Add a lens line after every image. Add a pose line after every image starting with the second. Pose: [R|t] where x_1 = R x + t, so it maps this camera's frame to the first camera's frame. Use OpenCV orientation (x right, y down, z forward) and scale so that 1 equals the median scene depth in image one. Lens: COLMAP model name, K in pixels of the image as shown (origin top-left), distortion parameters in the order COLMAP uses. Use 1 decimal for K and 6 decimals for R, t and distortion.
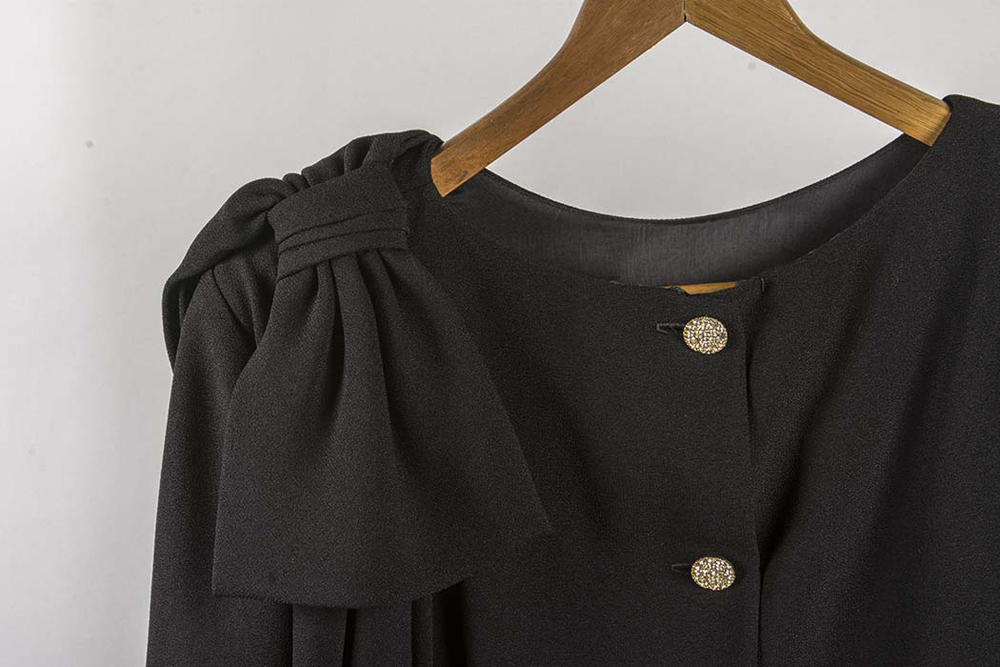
lens RADIAL K [[2562.0, 0, 515.3], [0, 2562.0, 356.9], [0, 0, 1]] dist [0.403888, 0.000000]
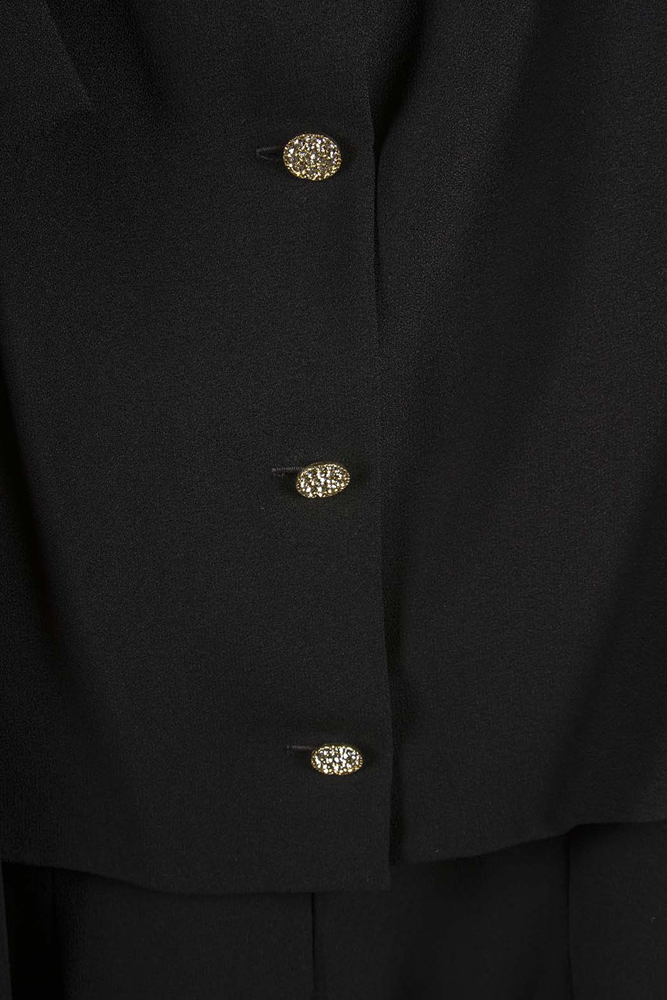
lens RADIAL K [[2183.7, 0, 333.8], [0, 2183.7, 498.2], [0, 0, 1]] dist [0.051876, 0.000000]
pose [[0.994994, -0.052692, 0.084914, 0.024185], [0.035222, 0.980080, 0.195456, 0.057774], [-0.093521, -0.191487, 0.977030, 0.364400]]
